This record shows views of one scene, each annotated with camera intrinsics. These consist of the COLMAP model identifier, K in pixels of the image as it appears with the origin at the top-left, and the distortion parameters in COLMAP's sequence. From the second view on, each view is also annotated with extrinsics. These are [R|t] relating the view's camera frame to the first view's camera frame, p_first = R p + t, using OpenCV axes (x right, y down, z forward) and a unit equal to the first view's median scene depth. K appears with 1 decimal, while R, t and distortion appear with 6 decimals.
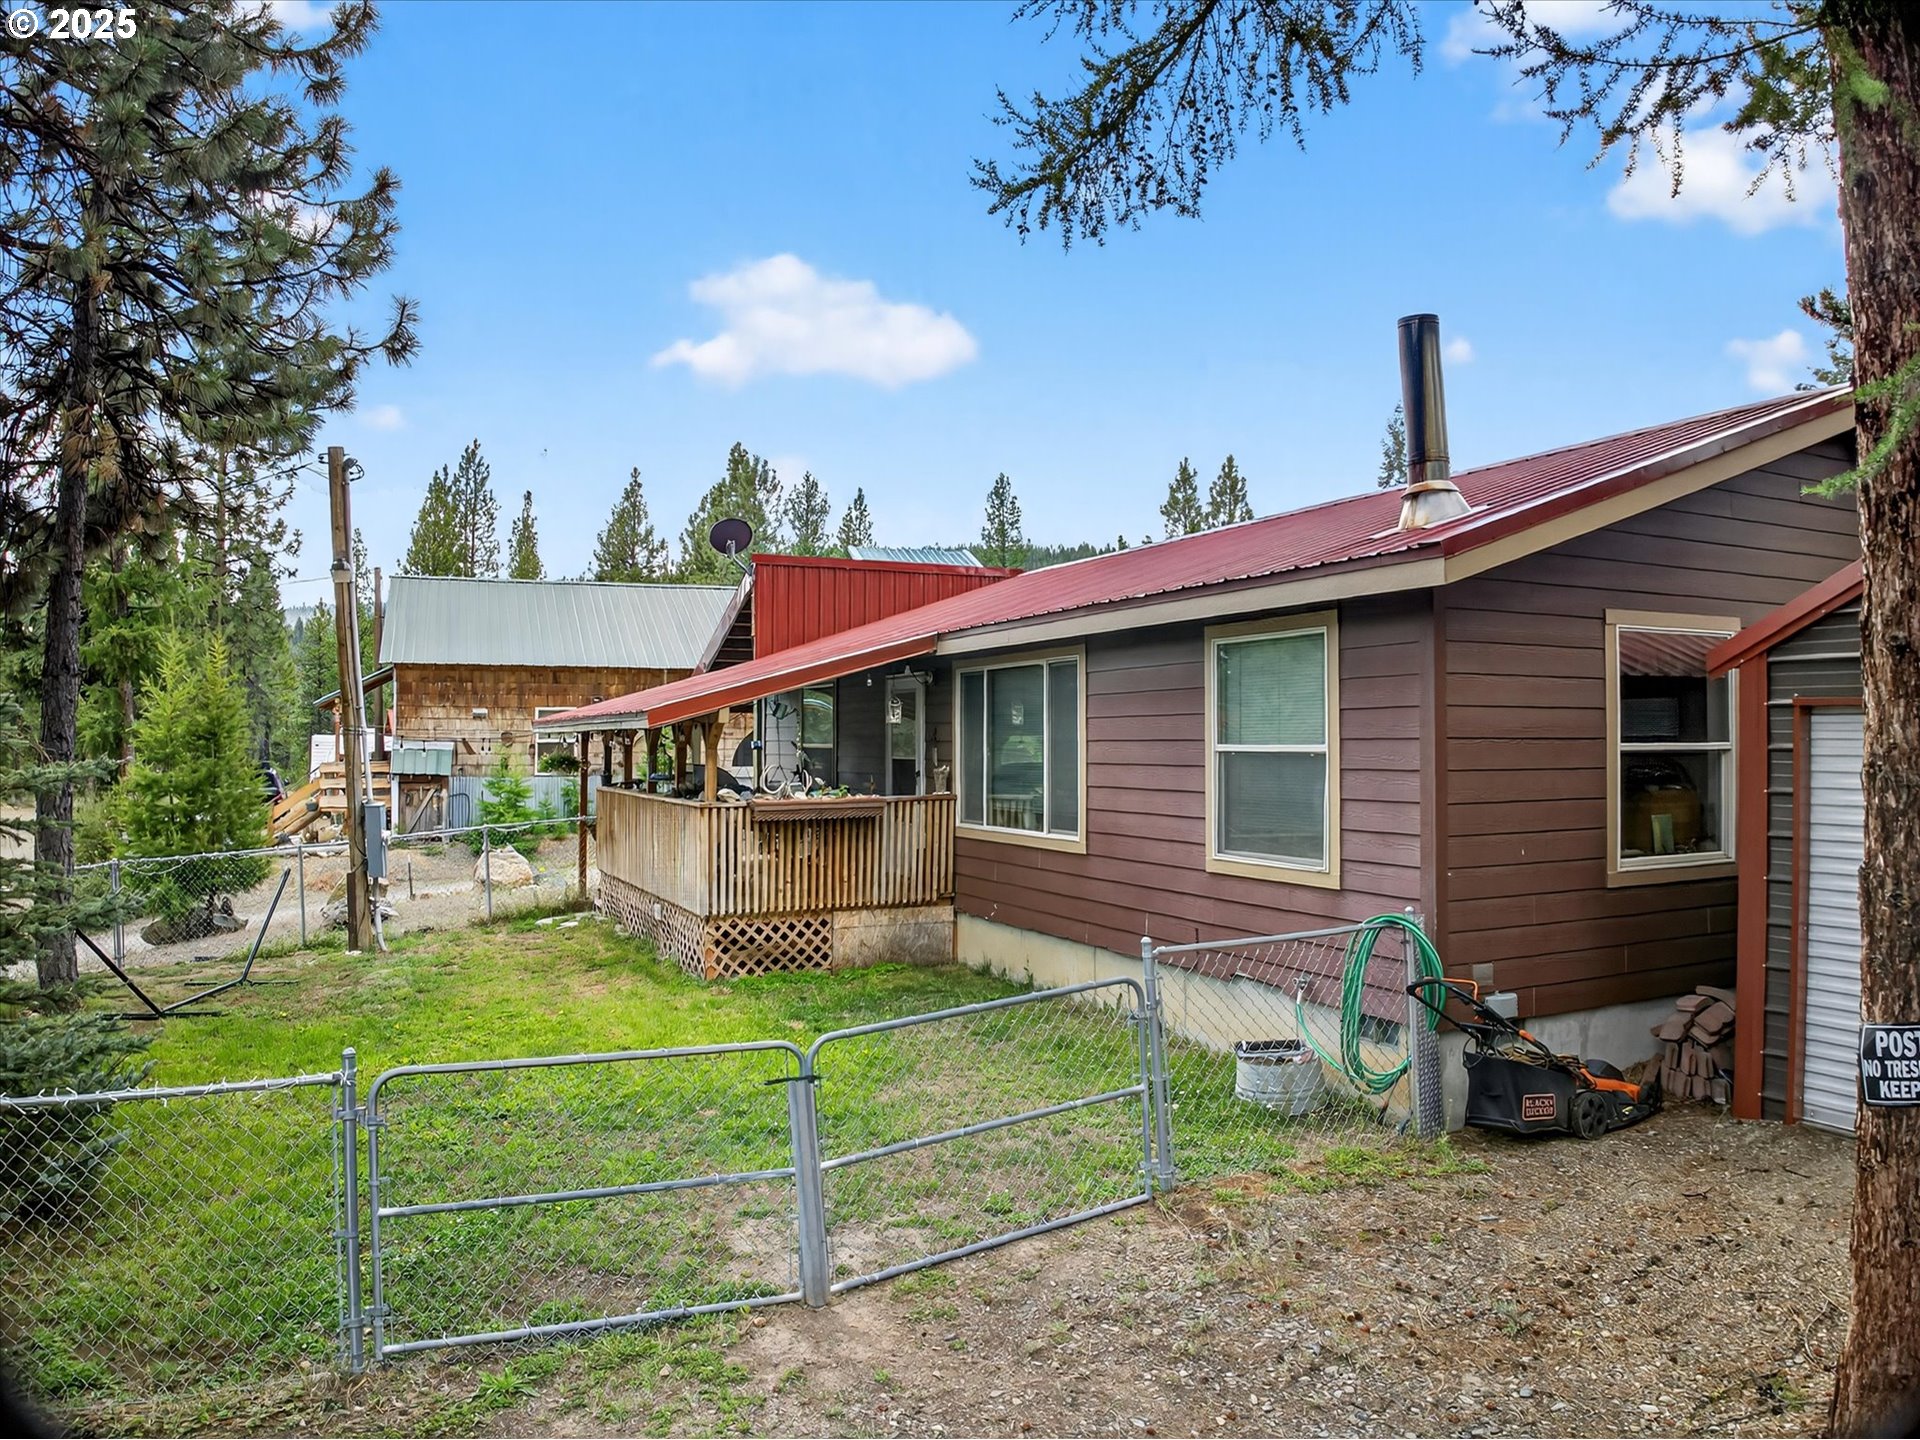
lens RADIAL K [[1342.4, 0, 956.4], [0, 1342.4, 715.0], [0, 0, 1]] dist [-0.092961, -0.009930]
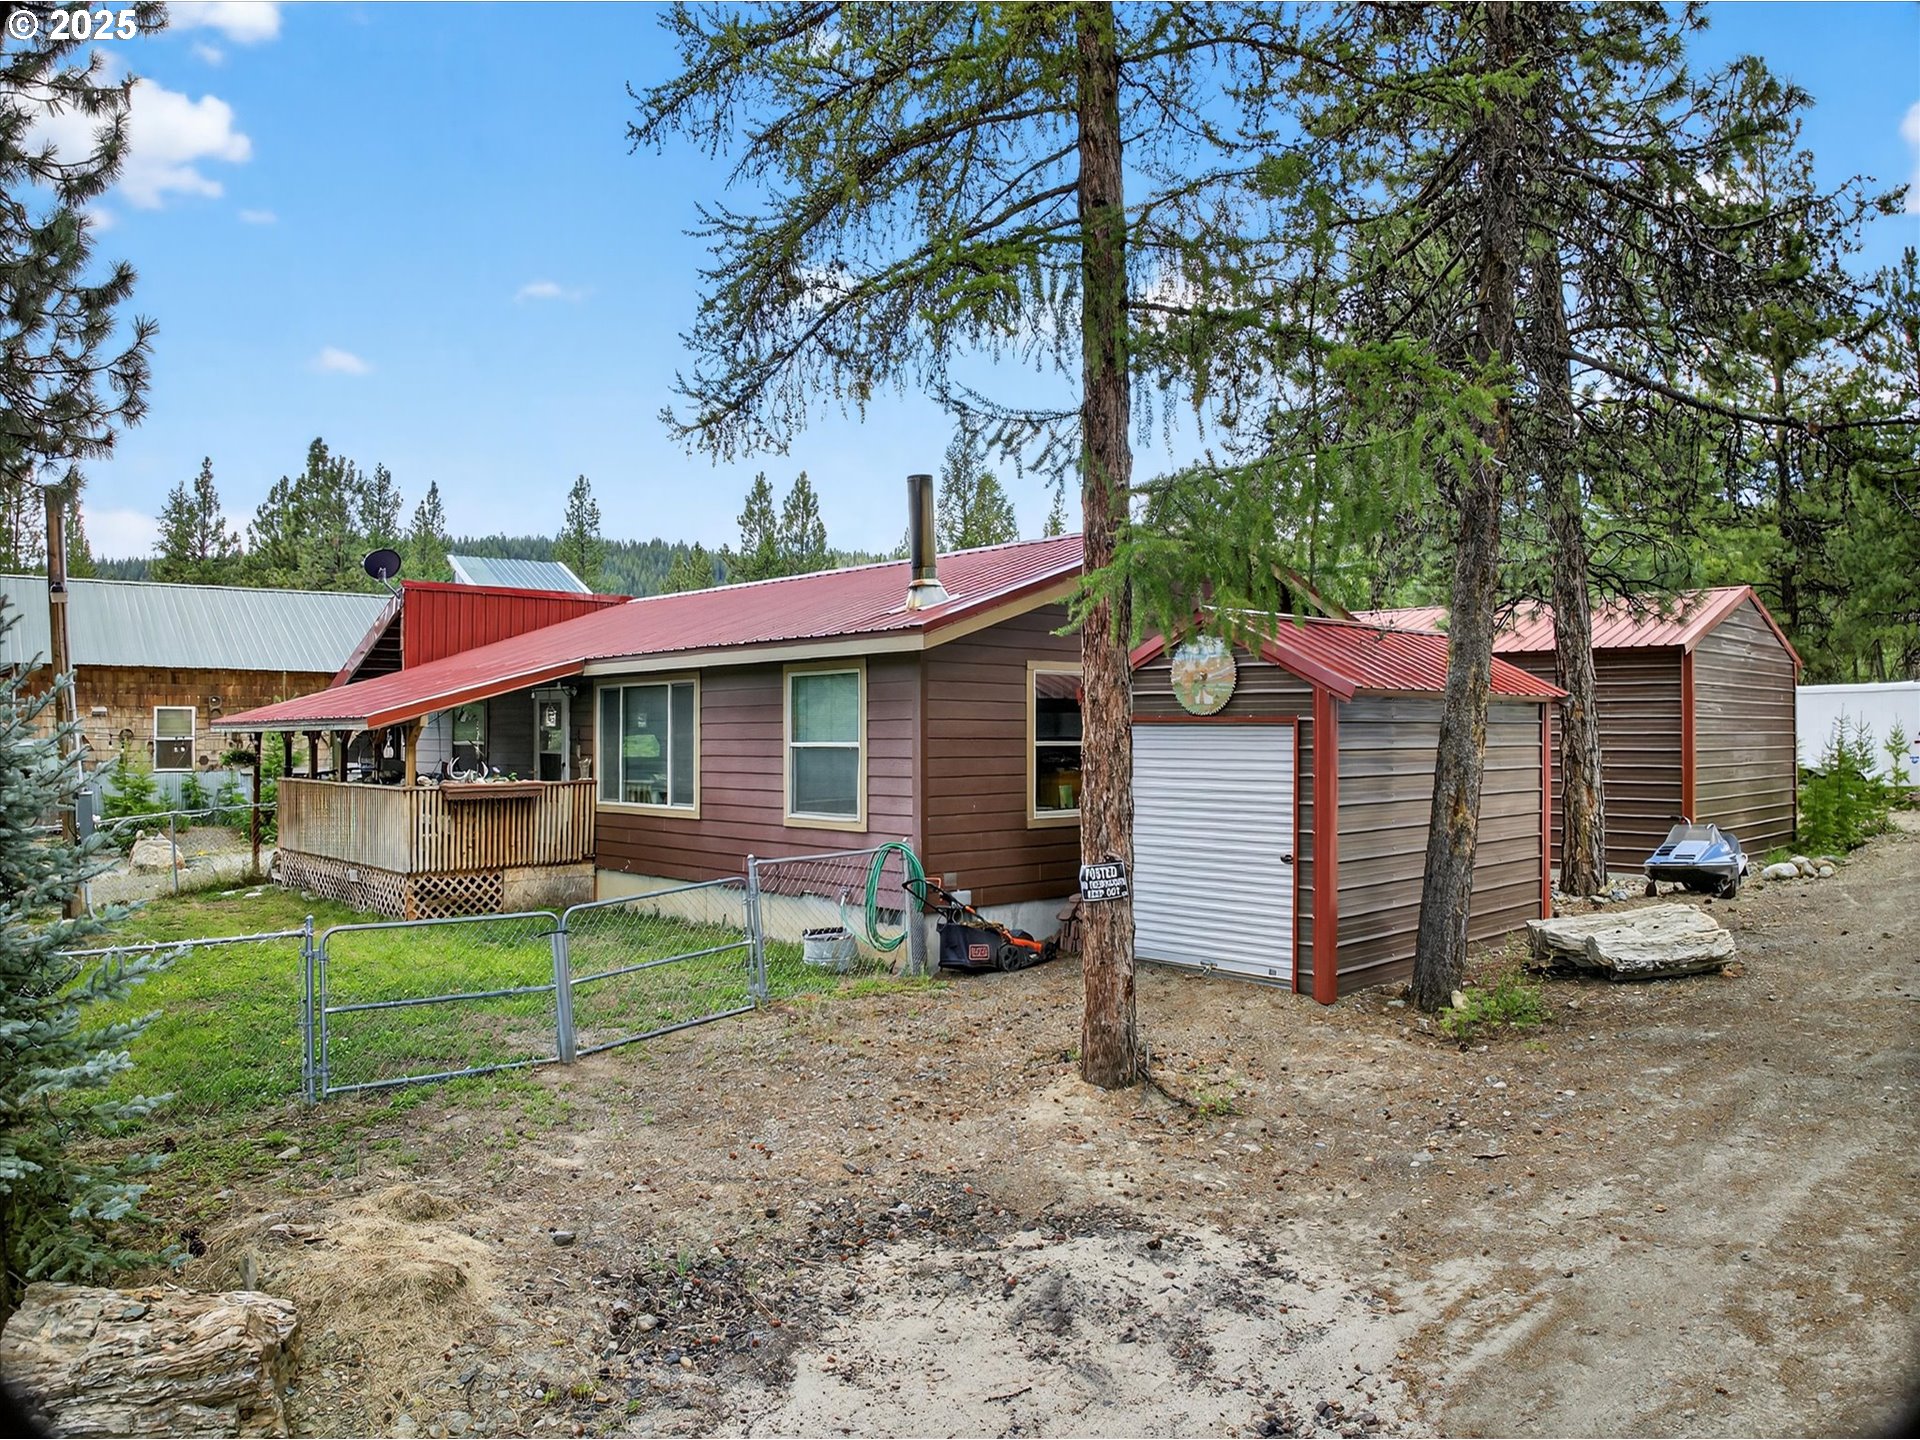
lens RADIAL K [[1342.4, 0, 963.2], [0, 1342.4, 684.1], [0, 0, 1]] dist [-0.092961, -0.009930]
pose [[0.948416, 0.011118, 0.316835, -0.090884], [-0.004365, 0.999748, -0.022017, -0.009975], [-0.317000, 0.019498, 0.948225, -0.448257]]
